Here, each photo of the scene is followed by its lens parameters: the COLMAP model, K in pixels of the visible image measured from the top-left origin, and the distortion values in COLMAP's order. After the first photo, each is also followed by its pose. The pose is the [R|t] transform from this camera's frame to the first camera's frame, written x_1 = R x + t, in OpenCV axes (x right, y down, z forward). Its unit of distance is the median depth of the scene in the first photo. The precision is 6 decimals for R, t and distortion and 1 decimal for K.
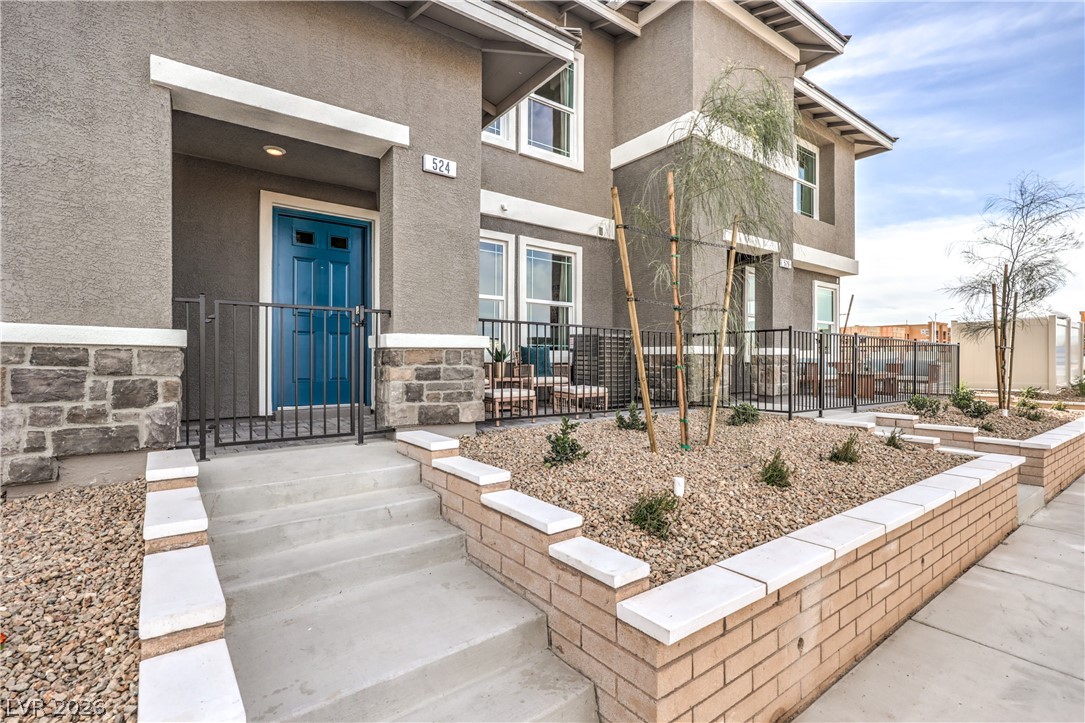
lens RADIAL K [[509.6, 0, 543.5], [0, 509.6, 350.7], [0, 0, 1]] dist [-0.001134, -0.000319]
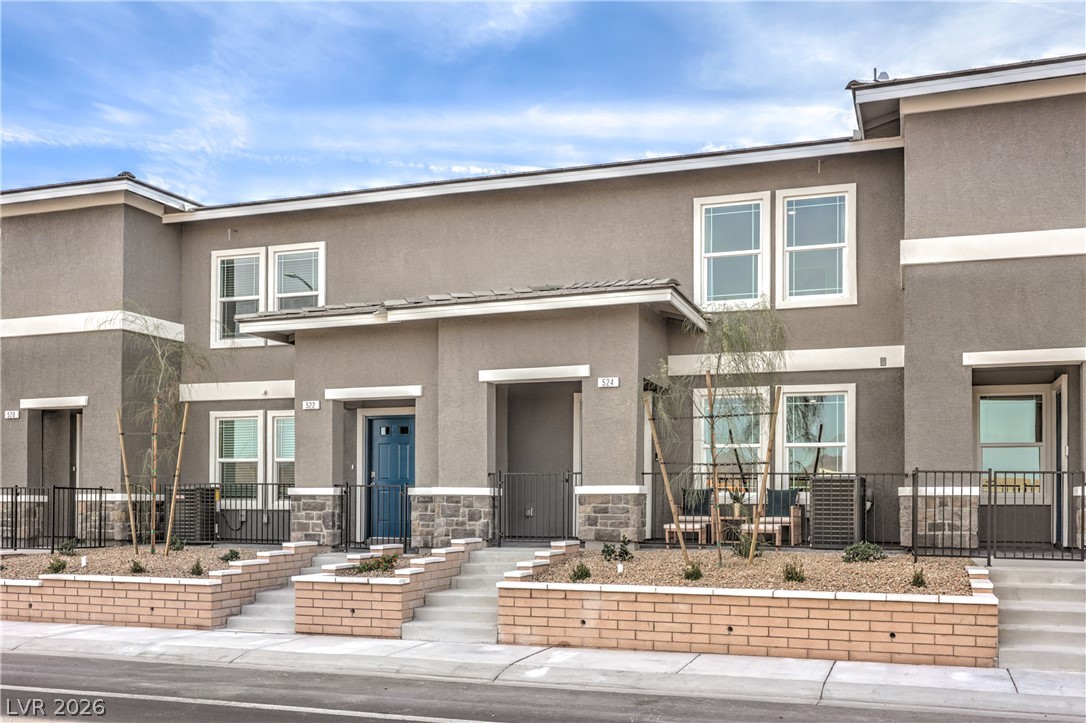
lens RADIAL K [[1048.5, 0, 543.0], [0, 1048.5, 361.5], [0, 0, 1]] dist [0.005850, 0.002739]
pose [[0.549790, -0.109095, -0.828148, 2.617263], [0.013821, 0.992487, -0.121569, -0.021877], [0.835189, 0.055391, 0.547167, -1.083417]]
